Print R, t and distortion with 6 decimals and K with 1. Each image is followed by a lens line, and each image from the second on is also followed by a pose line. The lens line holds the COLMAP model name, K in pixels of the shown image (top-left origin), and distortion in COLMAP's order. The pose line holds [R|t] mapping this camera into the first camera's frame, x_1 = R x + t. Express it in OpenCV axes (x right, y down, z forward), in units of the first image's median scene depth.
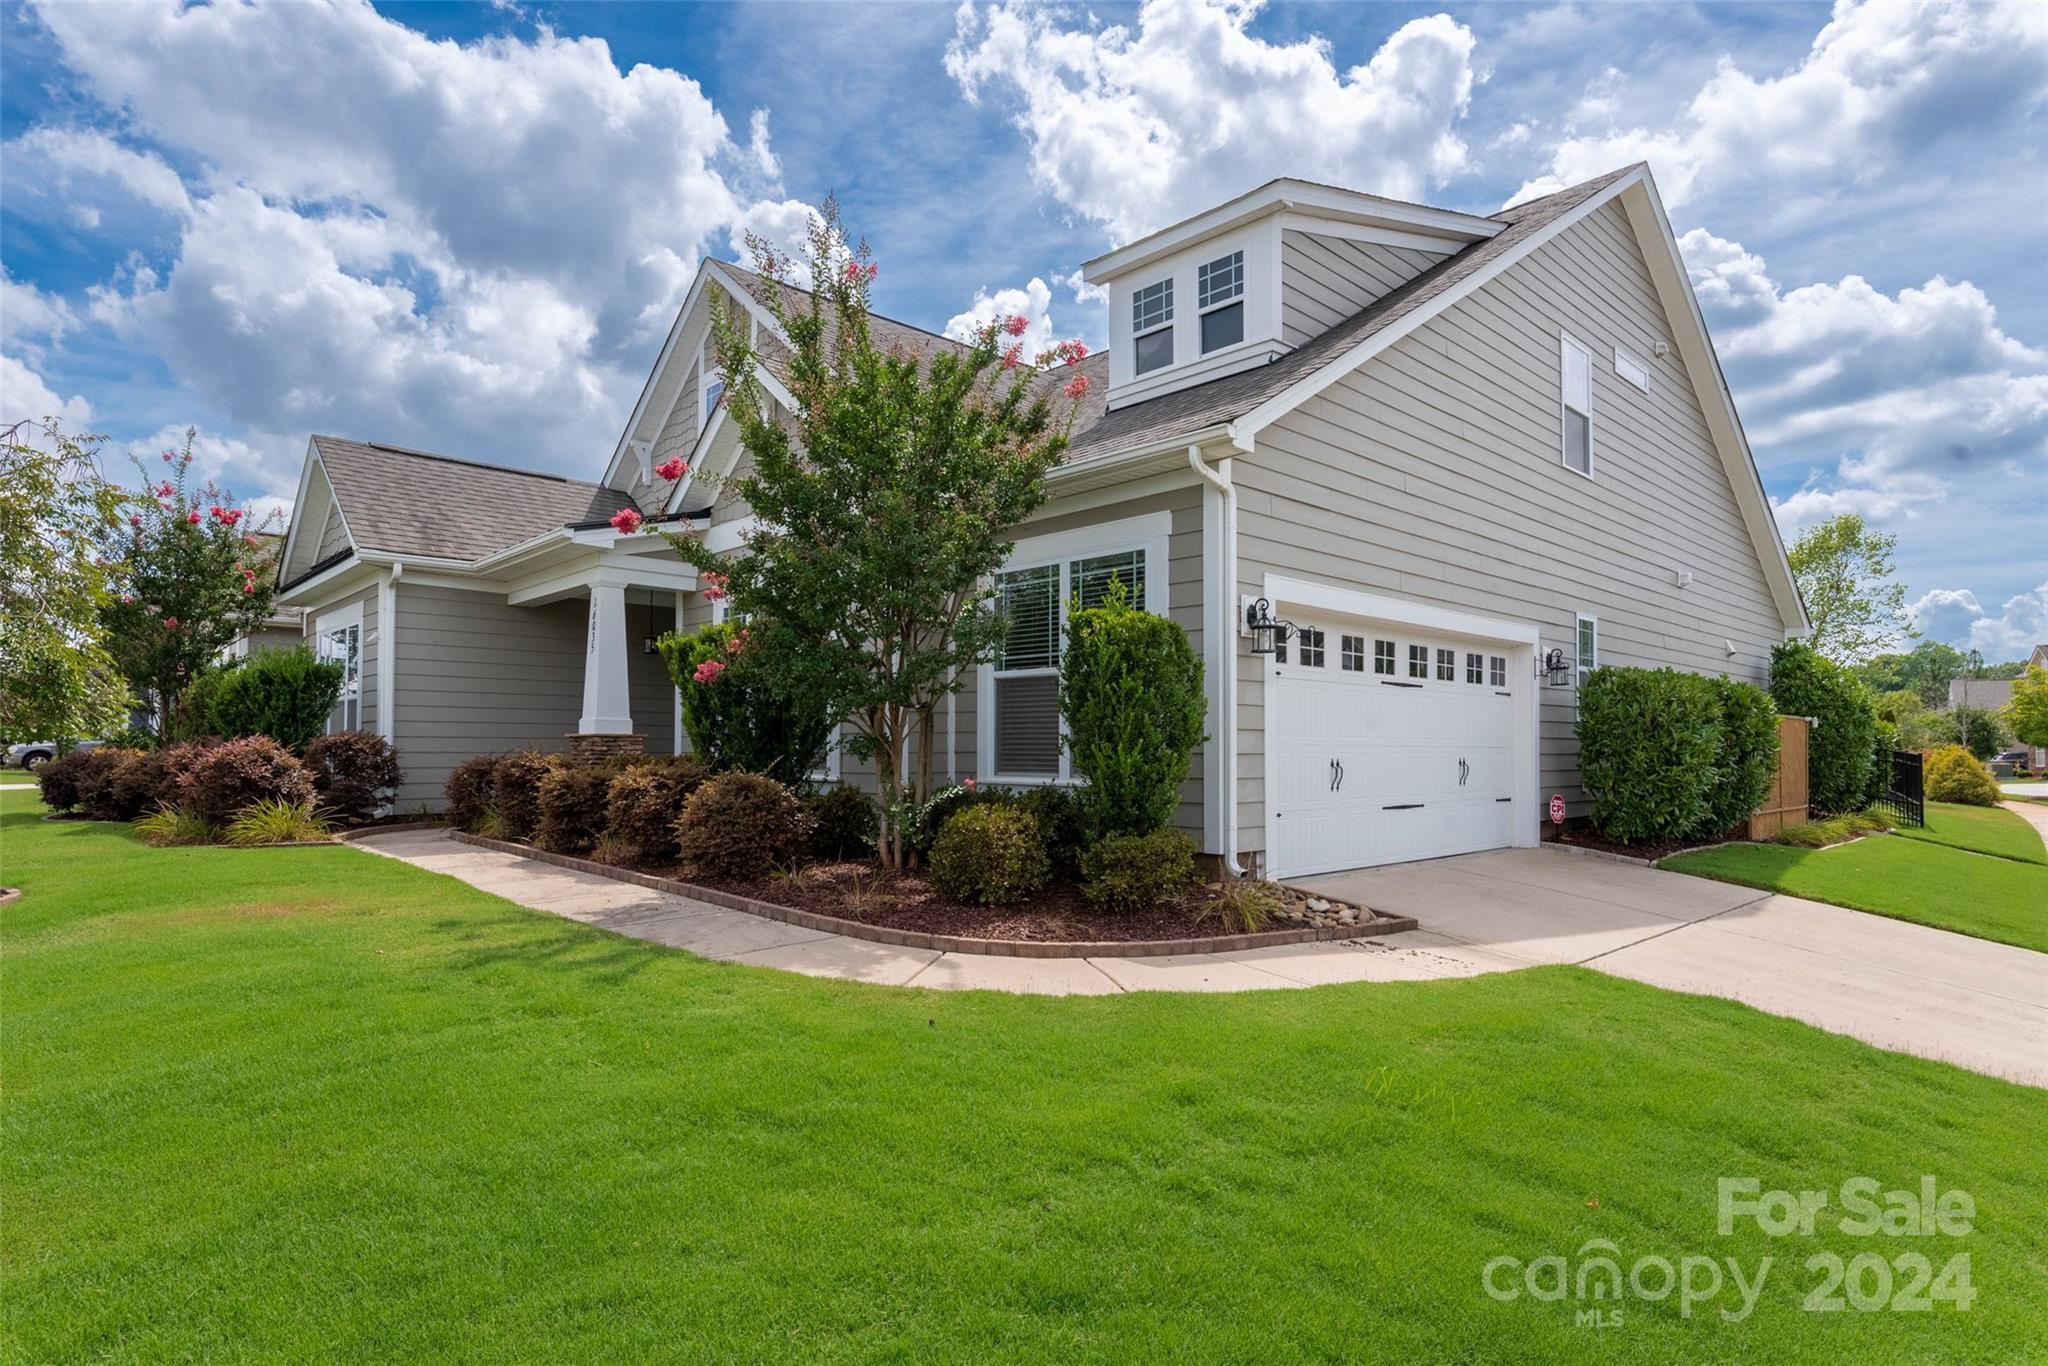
lens RADIAL K [[1086.0, 0, 1028.4], [0, 1086.0, 727.2], [0, 0, 1]] dist [-0.005834, -0.001469]
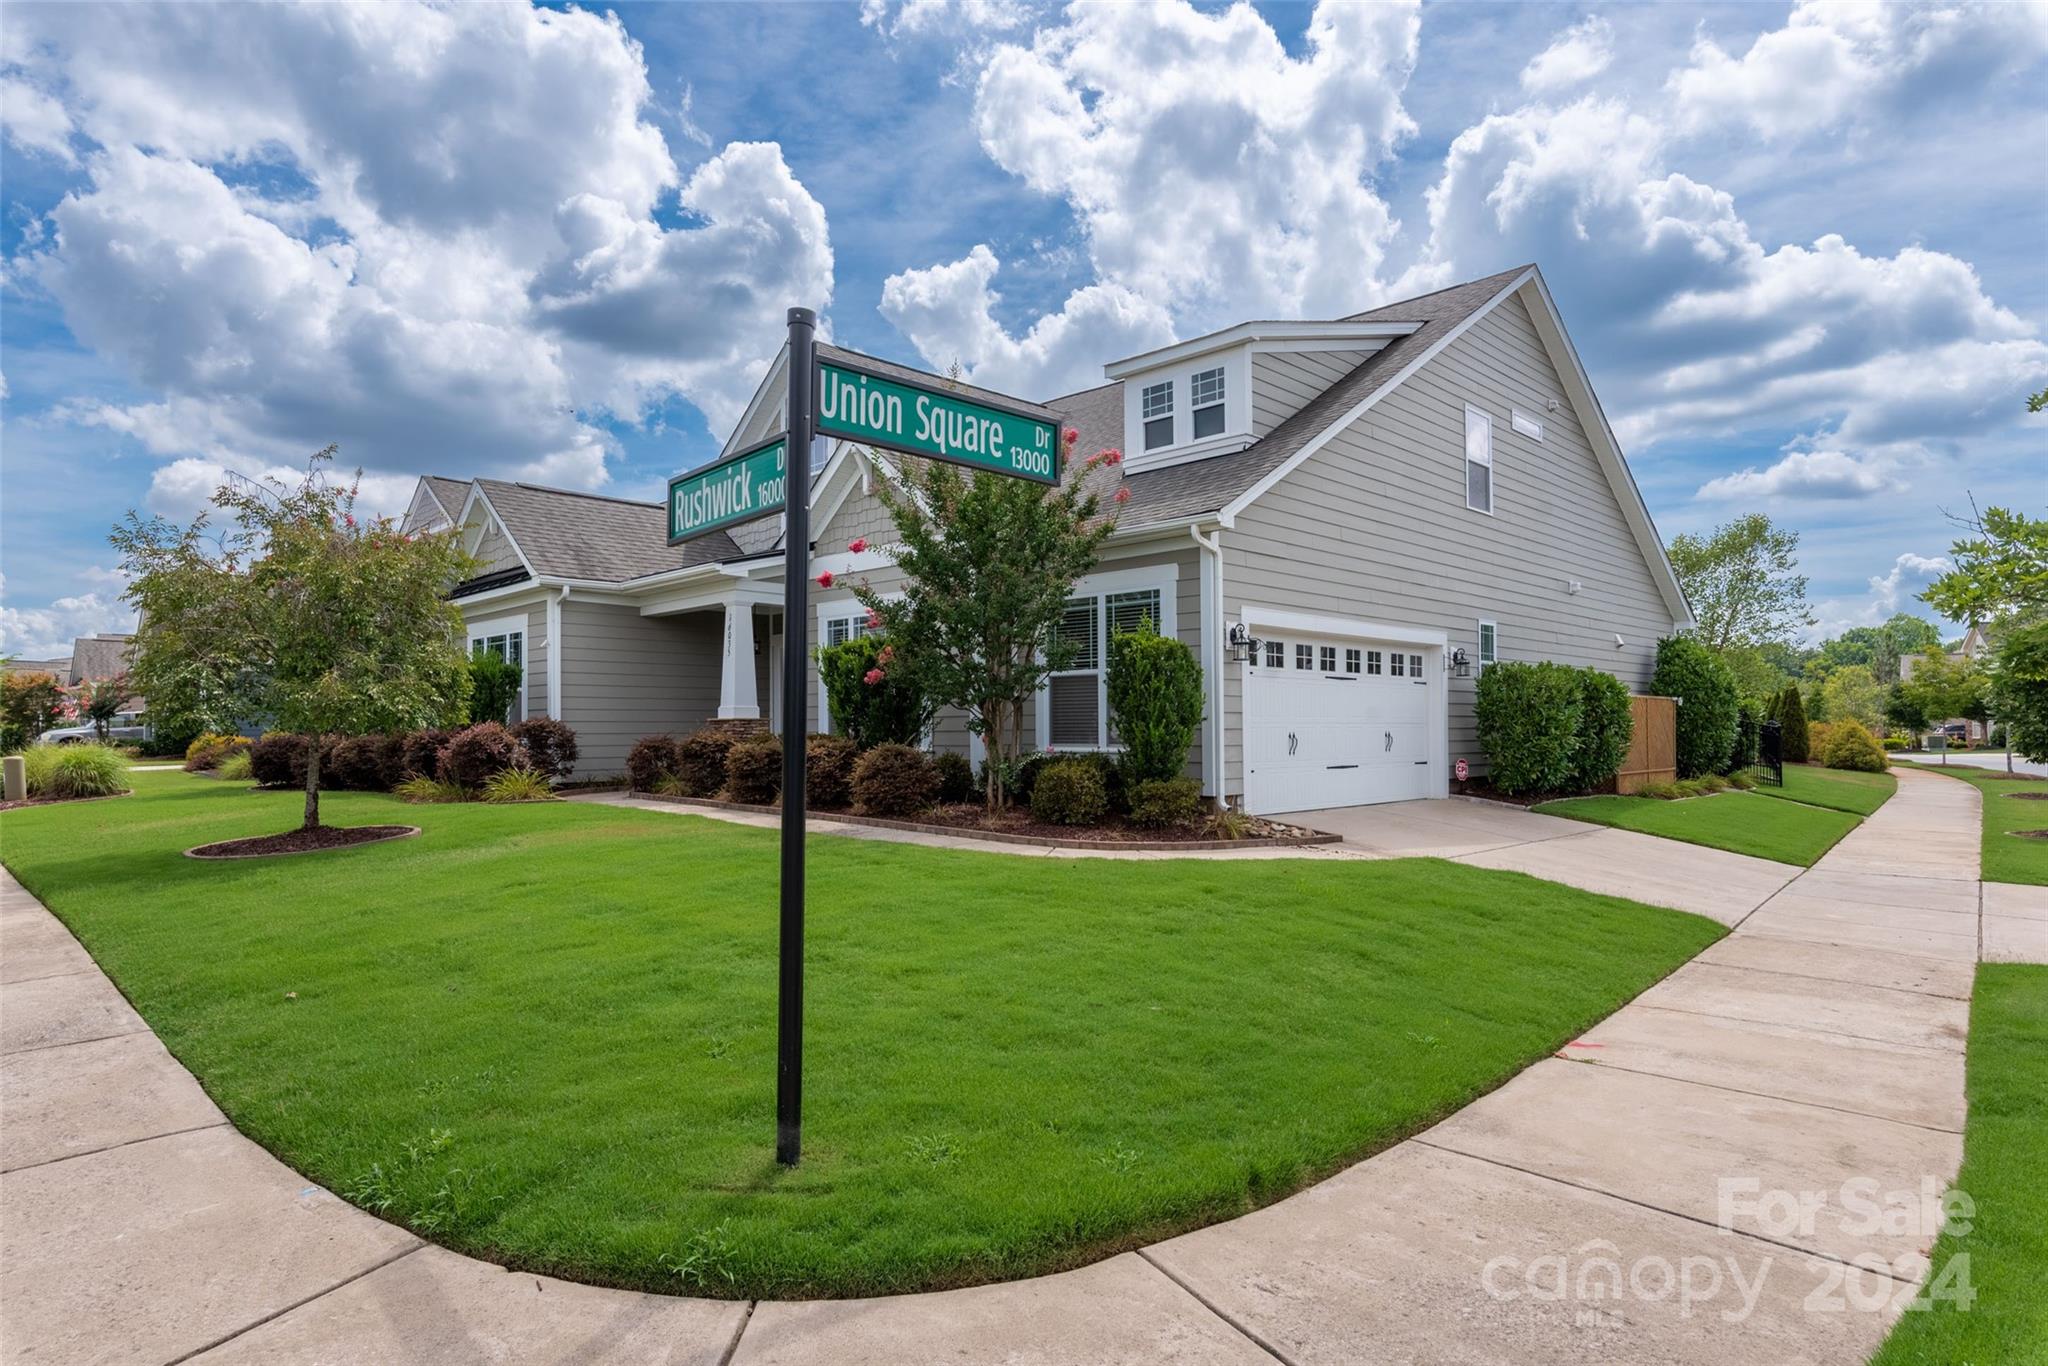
lens RADIAL K [[1144.1, 0, 1023.9], [0, 1144.1, 697.6], [0, 0, 1]] dist [0.002124, 0.003459]
pose [[0.999590, -0.006800, 0.027826, -0.090805], [0.007007, 0.999949, -0.007340, -0.006361], [-0.027774, 0.007532, 0.999586, -0.405814]]
